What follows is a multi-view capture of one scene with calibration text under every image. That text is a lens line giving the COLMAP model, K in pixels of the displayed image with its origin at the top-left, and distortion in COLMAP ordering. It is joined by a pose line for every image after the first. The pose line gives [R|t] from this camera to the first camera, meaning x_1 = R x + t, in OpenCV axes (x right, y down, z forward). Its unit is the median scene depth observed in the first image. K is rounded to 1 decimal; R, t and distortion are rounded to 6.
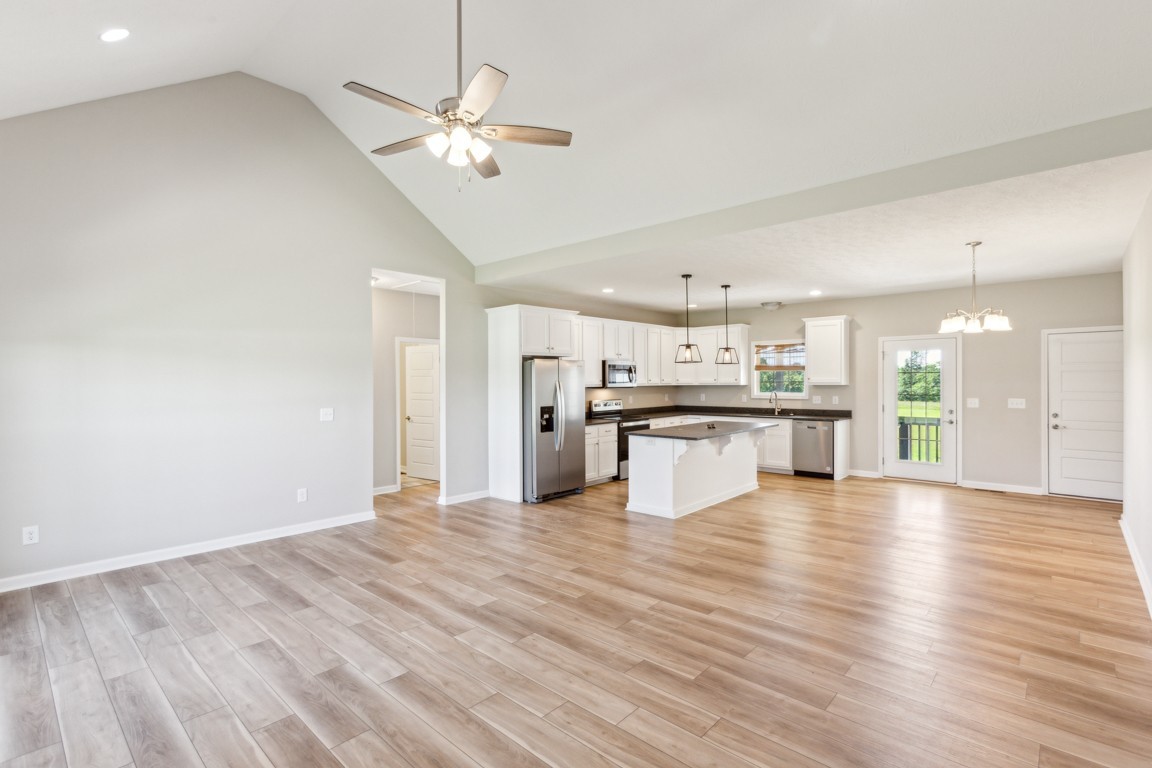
lens RADIAL K [[540.4, 0, 576.5], [0, 540.4, 380.6], [0, 0, 1]] dist [-0.017533, 0.006916]
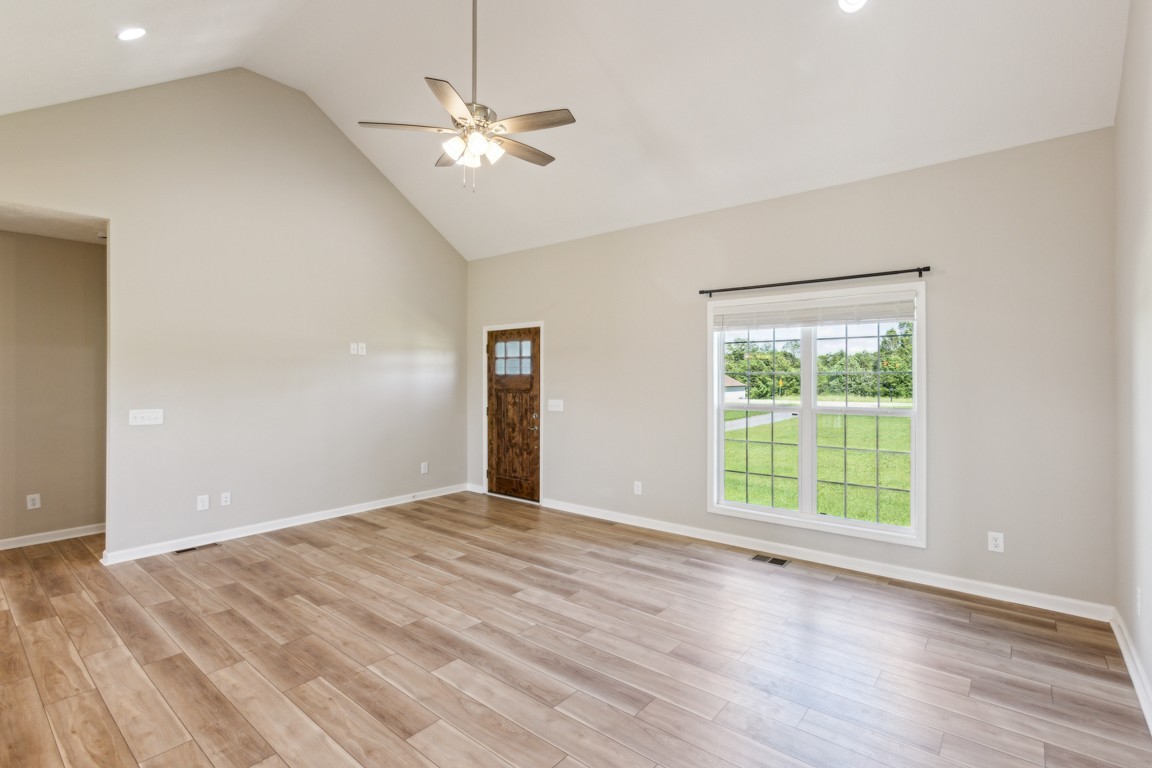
lens RADIAL K [[540.4, 0, 590.0], [0, 540.4, 374.1], [0, 0, 1]] dist [-0.017533, 0.006916]
pose [[-0.997607, 0.002751, -0.069088, -0.267316], [0.003092, 0.999984, -0.004833, 0.004493], [0.069074, -0.005035, -0.997599, 1.500022]]
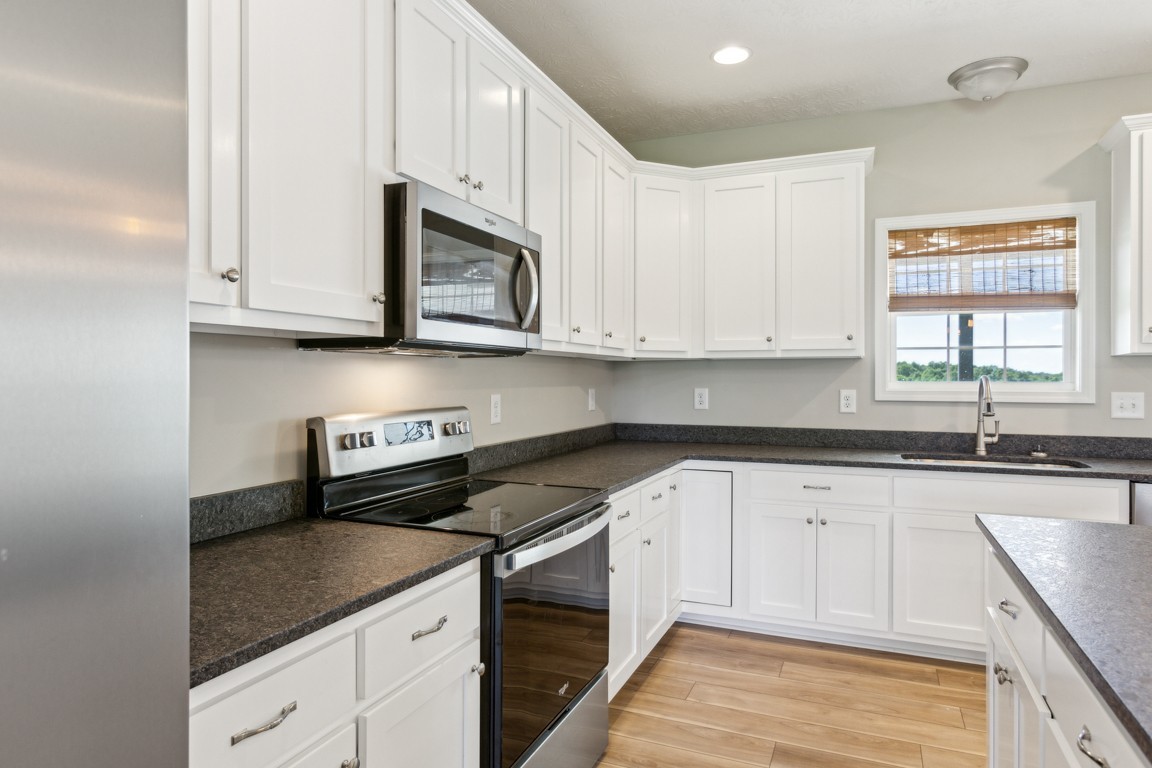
lens RADIAL K [[698.4, 0, 576.4], [0, 698.4, 375.9], [0, 0, 1]] dist [-0.006126, 0.003758]
pose [[0.943162, 0.007532, 0.332247, 0.060579], [-0.007319, 0.999971, -0.001894, 0.045189], [-0.332252, -0.000645, 0.943190, 1.482398]]
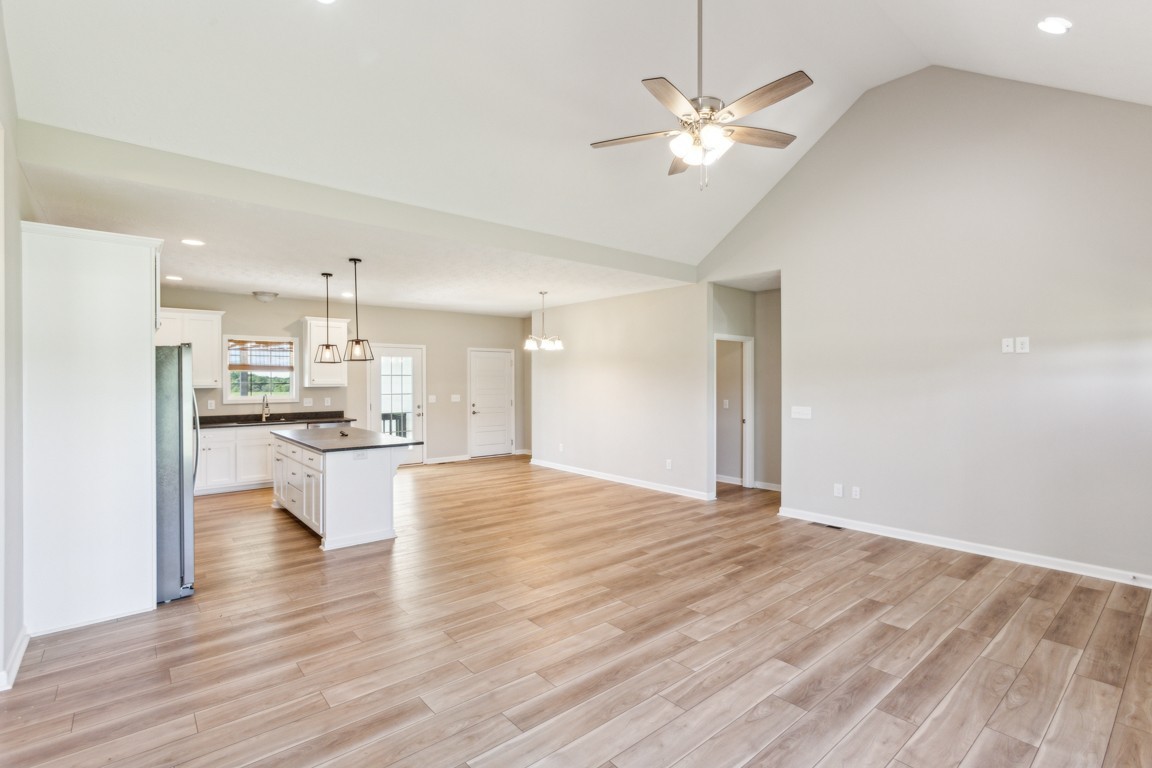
lens RADIAL K [[540.4, 0, 576.8], [0, 540.4, 382.2], [0, 0, 1]] dist [-0.017533, 0.006916]
pose [[0.127060, 0.000209, 0.991895, -0.901775], [0.001327, 0.999999, -0.000381, 0.001895], [-0.991894, 0.001364, 0.127059, 0.803399]]
